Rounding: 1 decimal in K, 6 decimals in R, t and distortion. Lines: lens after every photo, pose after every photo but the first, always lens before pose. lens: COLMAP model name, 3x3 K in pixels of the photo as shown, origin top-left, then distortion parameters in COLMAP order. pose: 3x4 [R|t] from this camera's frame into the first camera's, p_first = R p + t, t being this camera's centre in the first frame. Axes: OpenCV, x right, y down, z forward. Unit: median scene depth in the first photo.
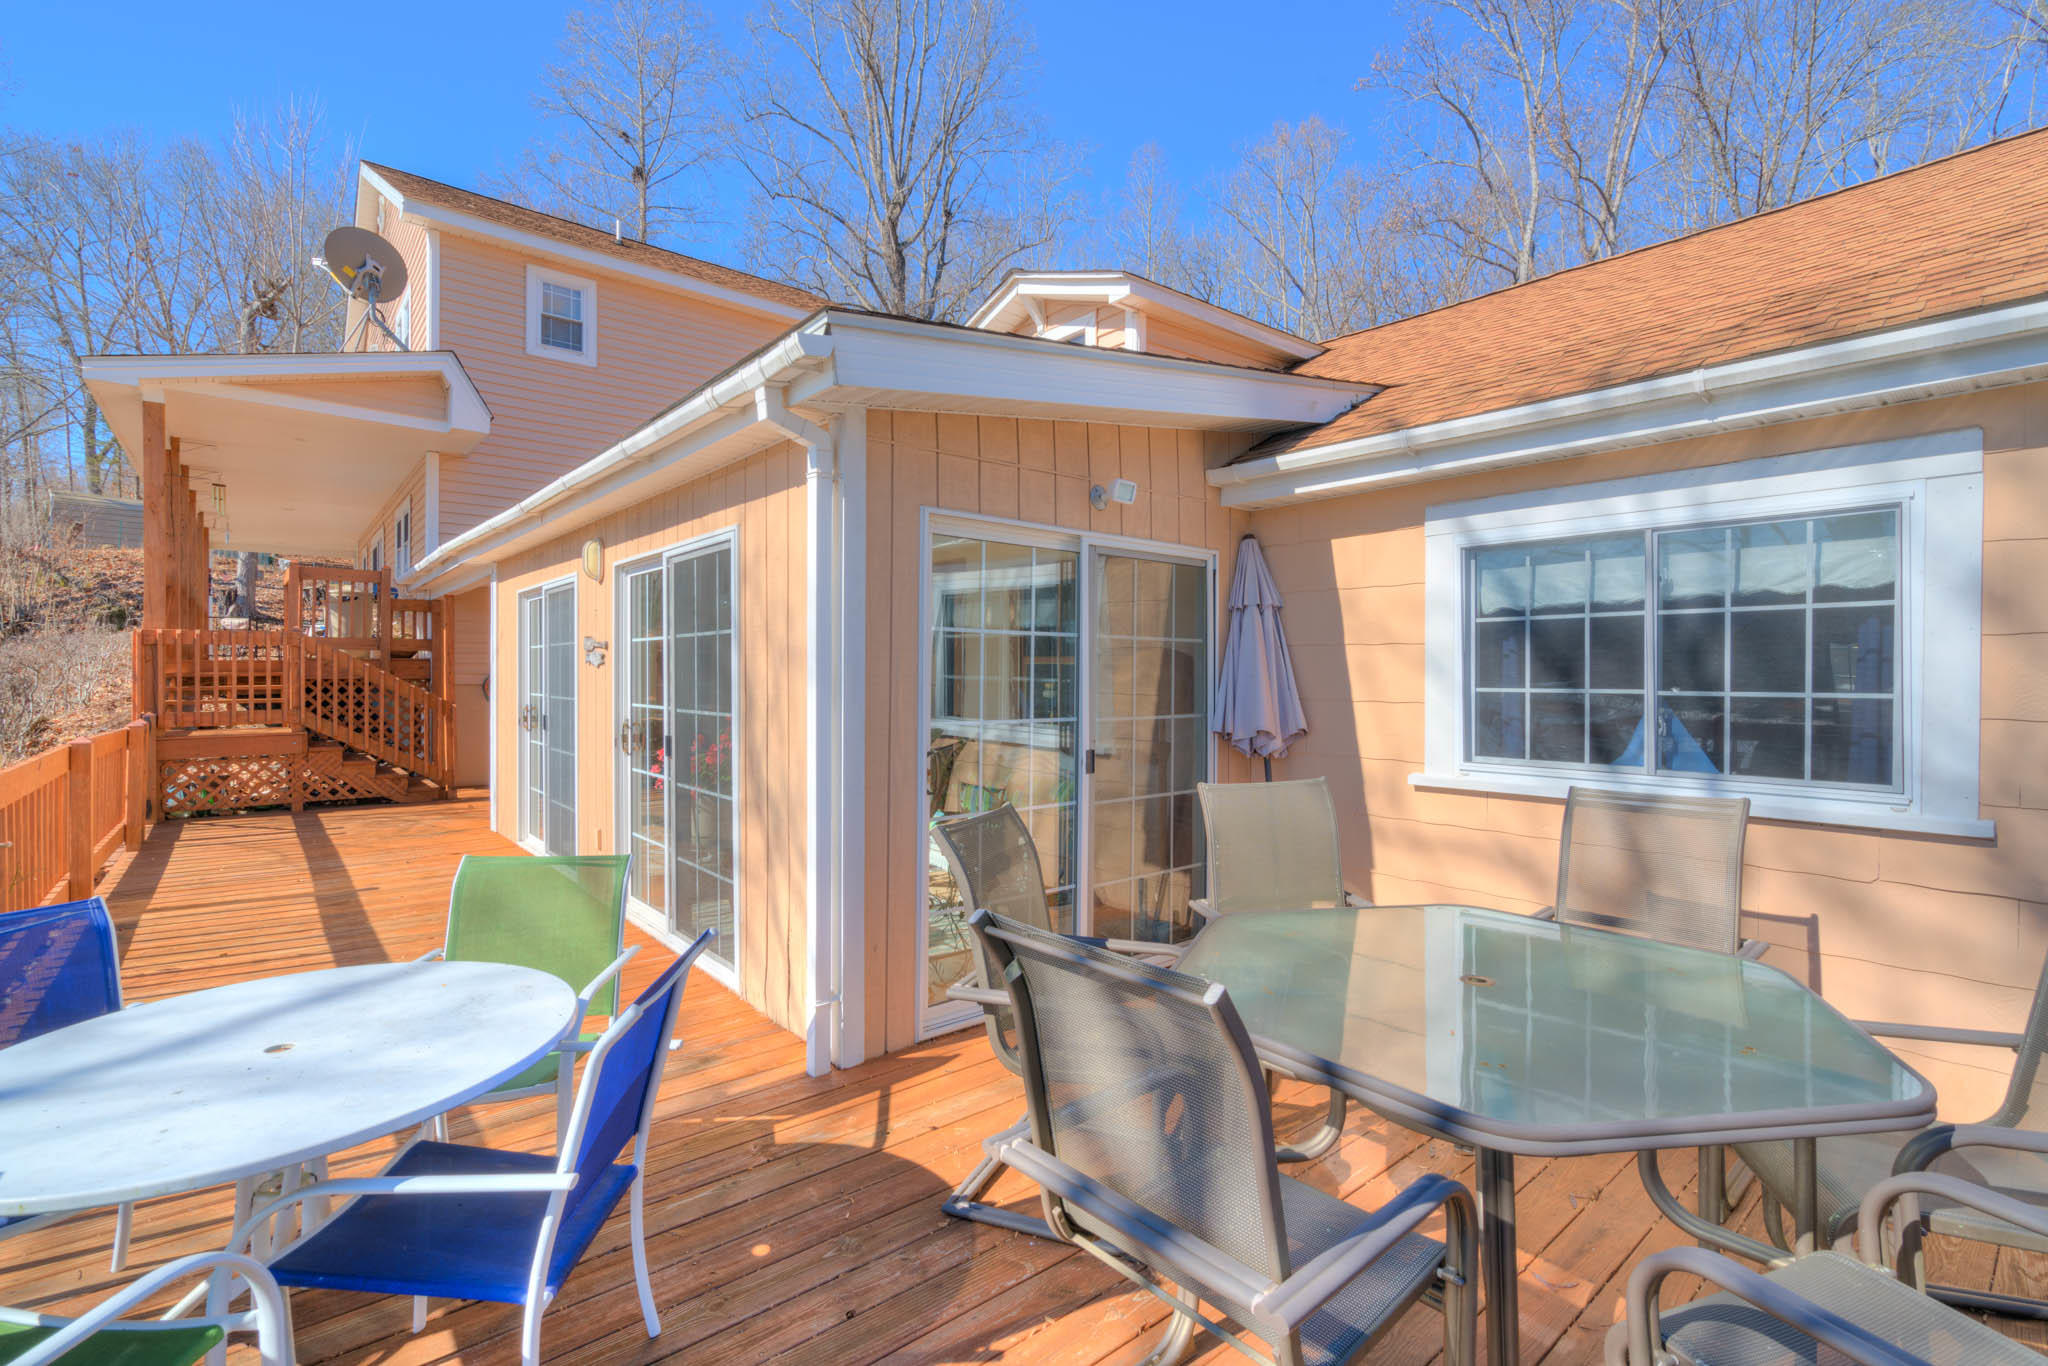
lens RADIAL K [[920.9, 0, 1024.8], [0, 920.9, 679.2], [0, 0, 1]] dist [0.004182, 0.000168]
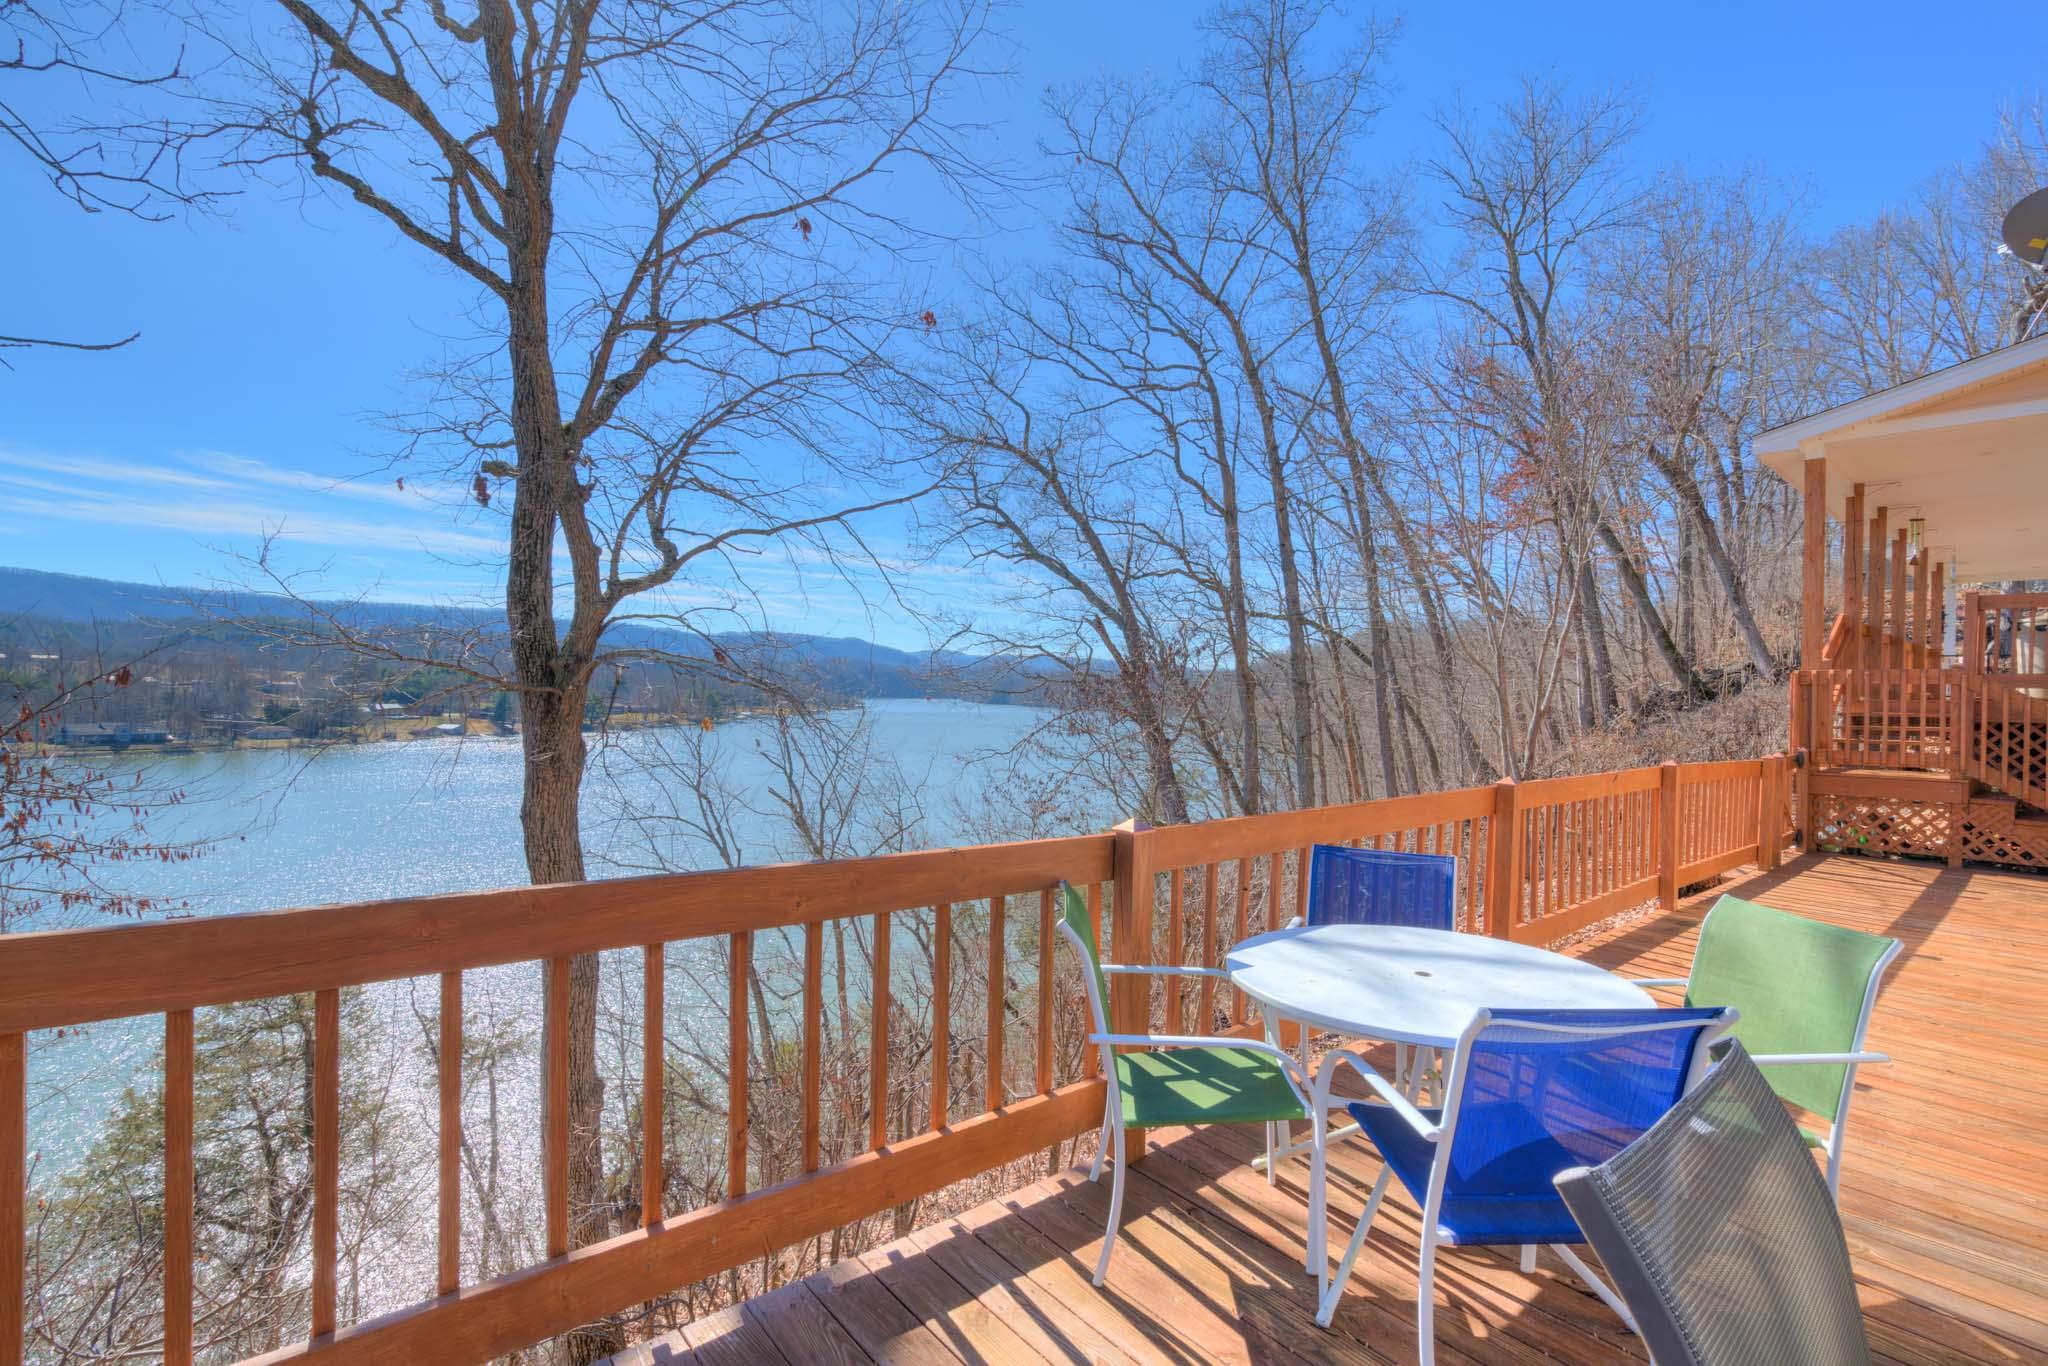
lens RADIAL K [[920.9, 0, 1024.2], [0, 920.9, 687.6], [0, 0, 1]] dist [0.004182, 0.000168]
pose [[0.011661, -0.006444, -0.999911, 0.113723], [-0.028602, 0.999568, -0.006775, -0.000836], [0.999523, 0.028678, 0.011472, 0.074734]]
